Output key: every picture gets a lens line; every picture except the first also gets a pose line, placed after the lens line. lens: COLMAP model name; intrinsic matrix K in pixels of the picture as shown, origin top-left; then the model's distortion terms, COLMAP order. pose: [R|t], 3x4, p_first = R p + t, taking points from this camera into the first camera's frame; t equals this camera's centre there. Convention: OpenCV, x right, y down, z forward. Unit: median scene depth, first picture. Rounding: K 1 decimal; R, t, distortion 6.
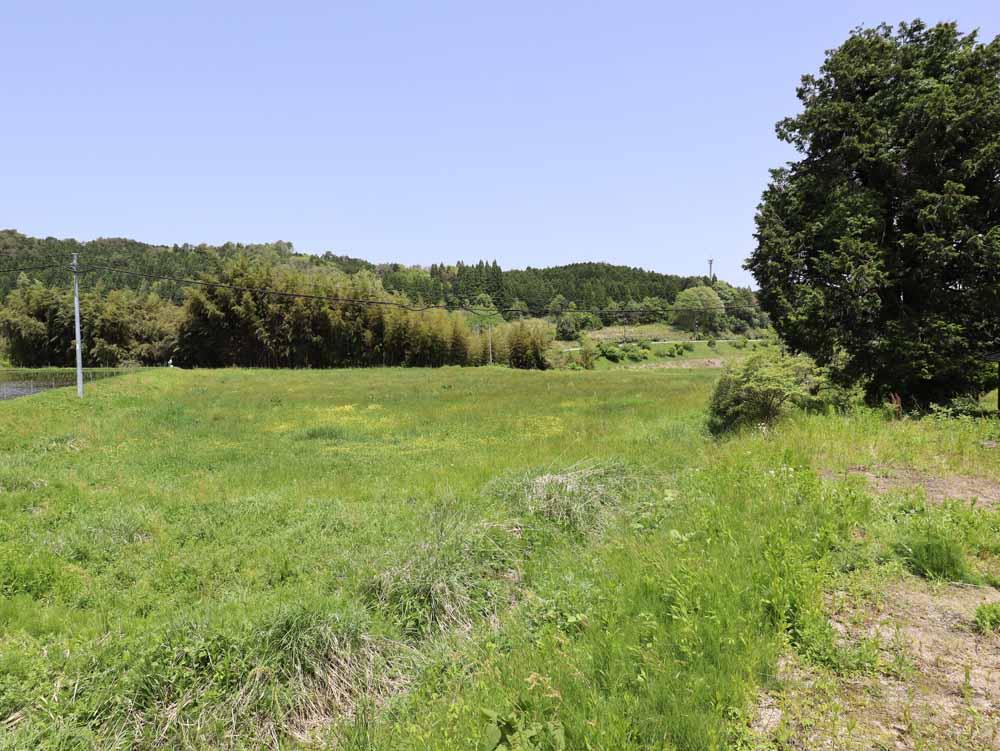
lens RADIAL K [[570.7, 0, 500.0], [0, 570.7, 375.5], [0, 0, 1]] dist [-0.050559, 0.020656]
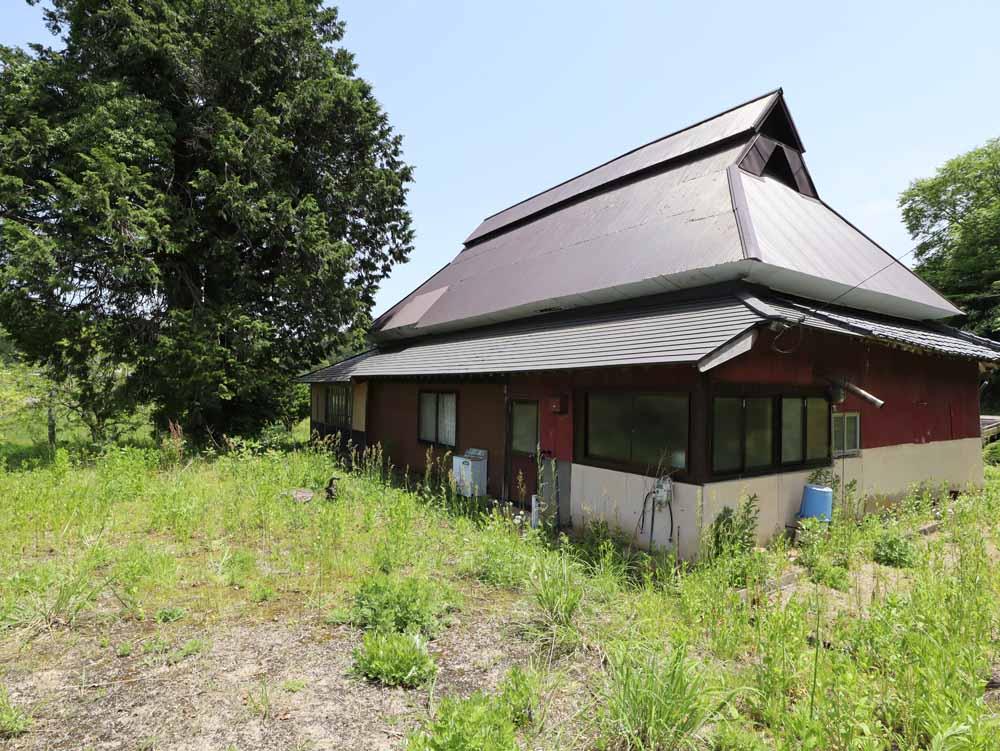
lens RADIAL K [[570.7, 0, 500.0], [0, 570.7, 375.5], [0, 0, 1]] dist [-0.050559, 0.020656]
pose [[0.490544, 0.038633, 0.870559, 0.330907], [0.023717, 0.998055, -0.057655, 0.023687], [-0.871093, 0.048929, 0.488674, 0.376385]]
